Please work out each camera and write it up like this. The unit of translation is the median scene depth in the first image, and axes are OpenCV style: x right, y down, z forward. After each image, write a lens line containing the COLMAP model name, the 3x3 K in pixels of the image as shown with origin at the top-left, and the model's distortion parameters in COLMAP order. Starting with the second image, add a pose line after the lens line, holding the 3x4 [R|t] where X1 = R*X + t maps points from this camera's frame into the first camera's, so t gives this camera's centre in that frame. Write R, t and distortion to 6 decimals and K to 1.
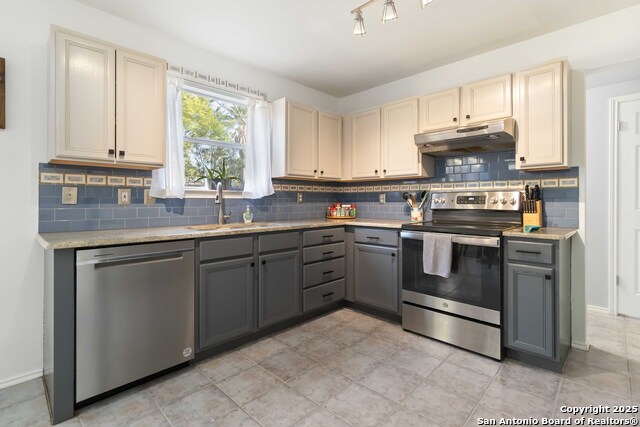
lens RADIAL K [[301.3, 0, 324.2], [0, 301.3, 203.8], [0, 0, 1]] dist [0.001946, 0.000745]
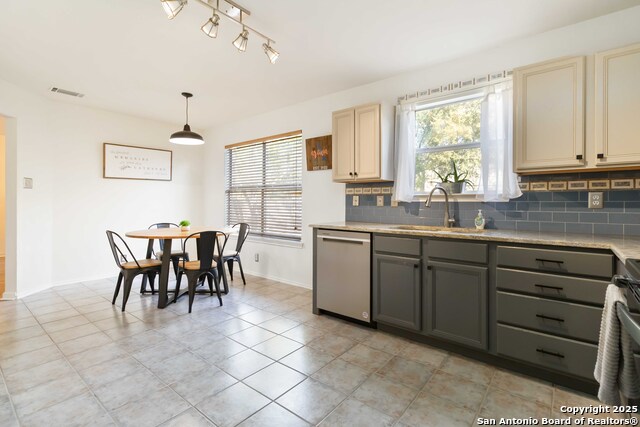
lens RADIAL K [[301.3, 0, 324.2], [0, 301.3, 203.8], [0, 0, 1]] dist [0.001946, 0.000745]
pose [[0.086914, 0.001594, -0.996215, 0.647081], [-0.013507, 0.999909, 0.000422, -0.006032], [0.996124, 0.013419, 0.086927, 0.504403]]
